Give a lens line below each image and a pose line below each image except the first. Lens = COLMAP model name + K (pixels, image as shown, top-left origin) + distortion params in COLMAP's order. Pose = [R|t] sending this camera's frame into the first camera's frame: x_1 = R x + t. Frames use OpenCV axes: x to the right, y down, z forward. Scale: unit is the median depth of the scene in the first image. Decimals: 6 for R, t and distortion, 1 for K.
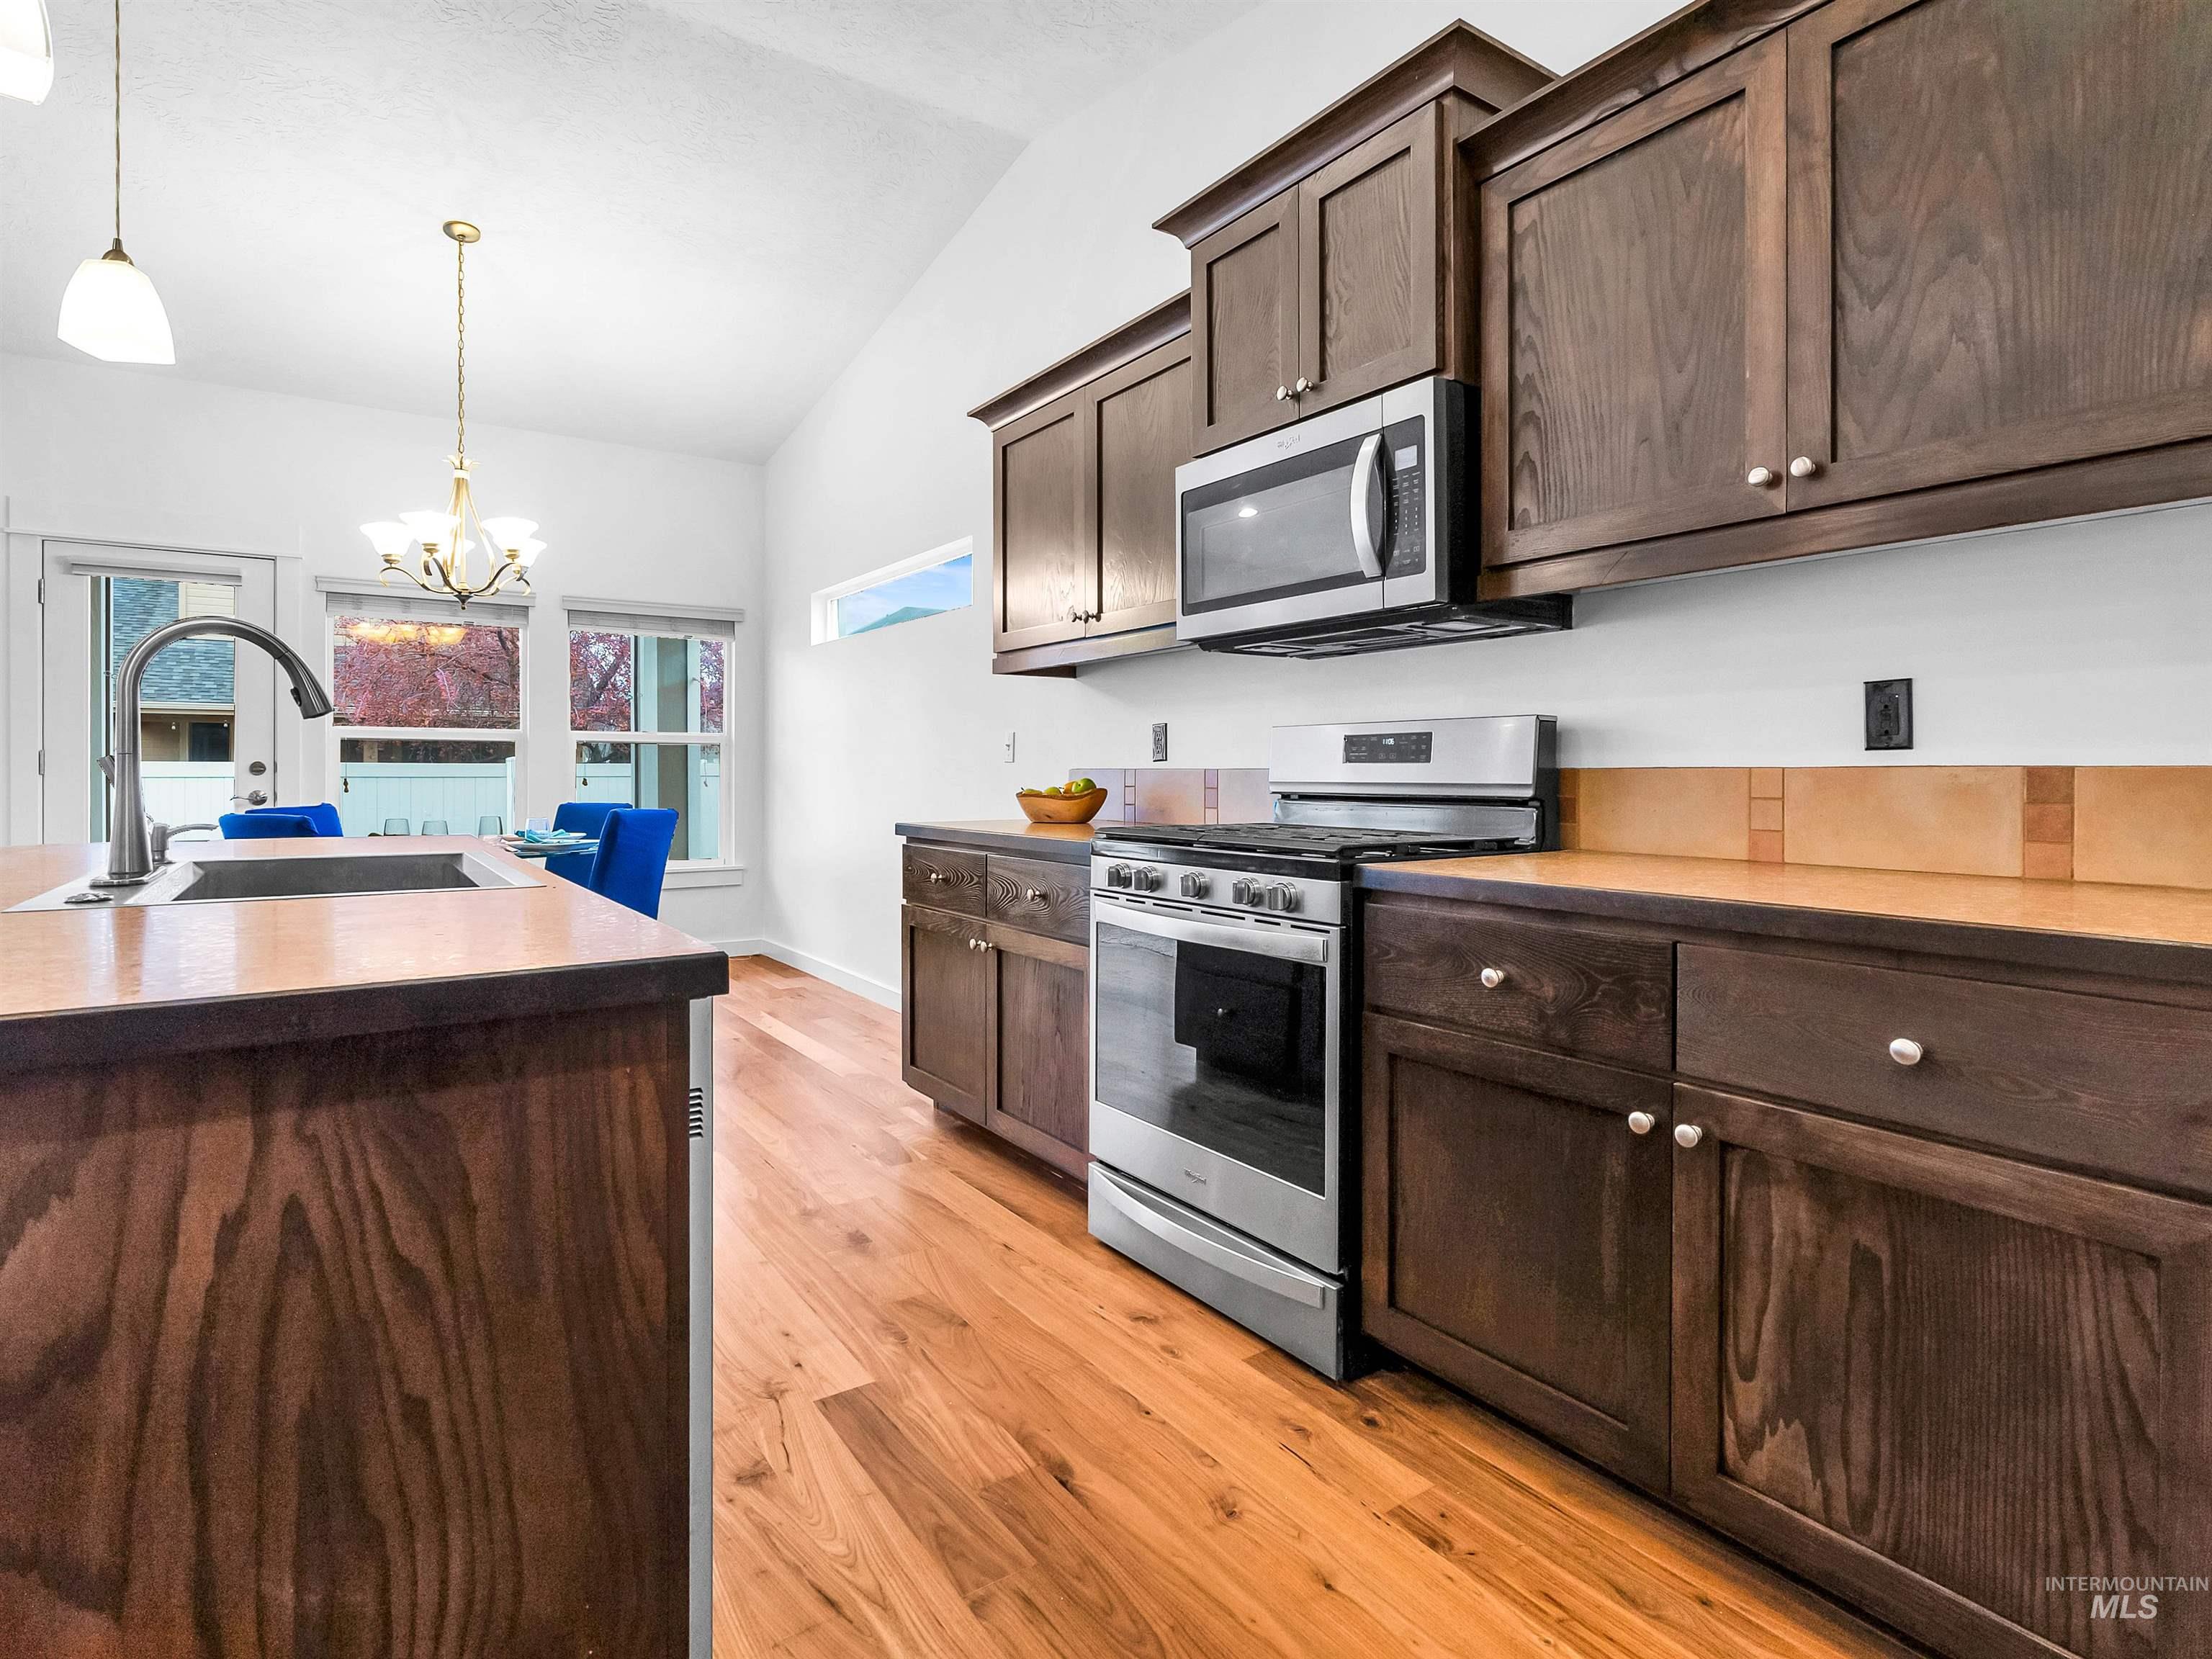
lens RADIAL K [[1064.7, 0, 1100.1], [0, 1064.7, 772.1], [0, 0, 1]] dist [-0.001878, -0.001779]
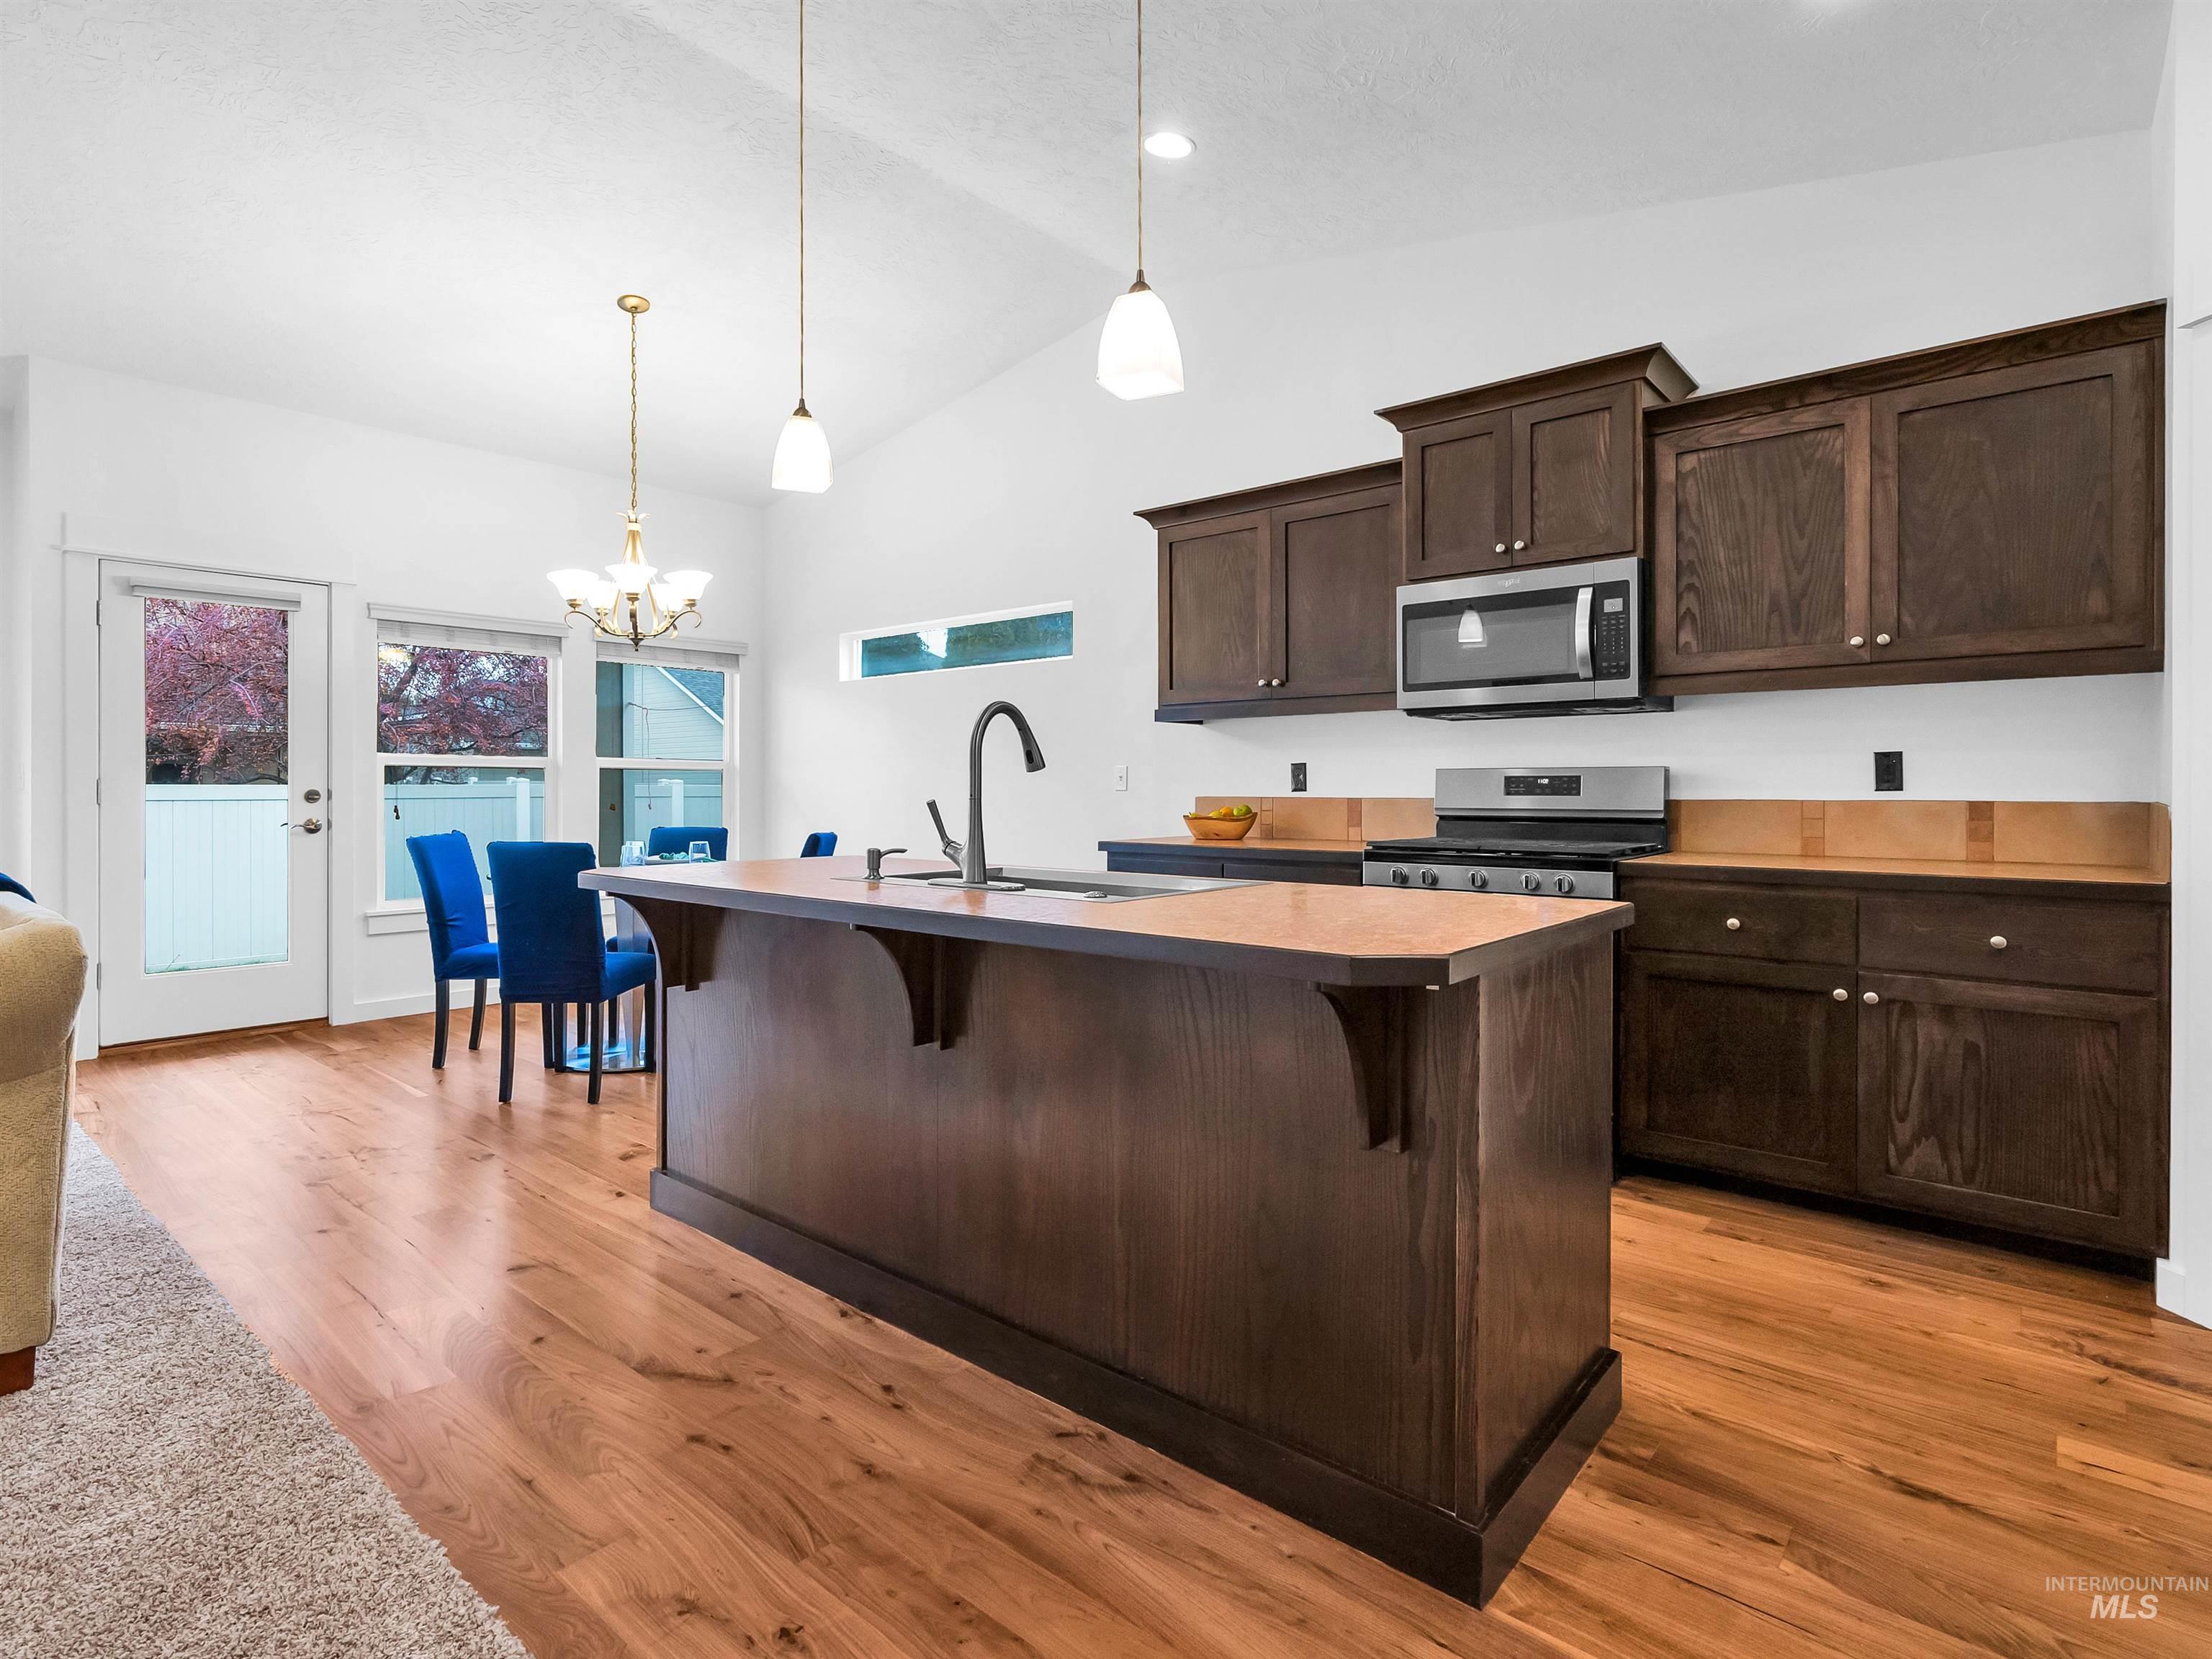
lens RADIAL K [[1043.4, 0, 1090.3], [0, 1043.4, 784.9], [0, 0, 1]] dist [-0.004171, 0.000617]
pose [[0.968876, -0.000437, 0.247546, -0.990715], [0.001498, 0.999990, -0.004099, -0.025822], [-0.247542, 0.004342, 0.968868, -0.359913]]
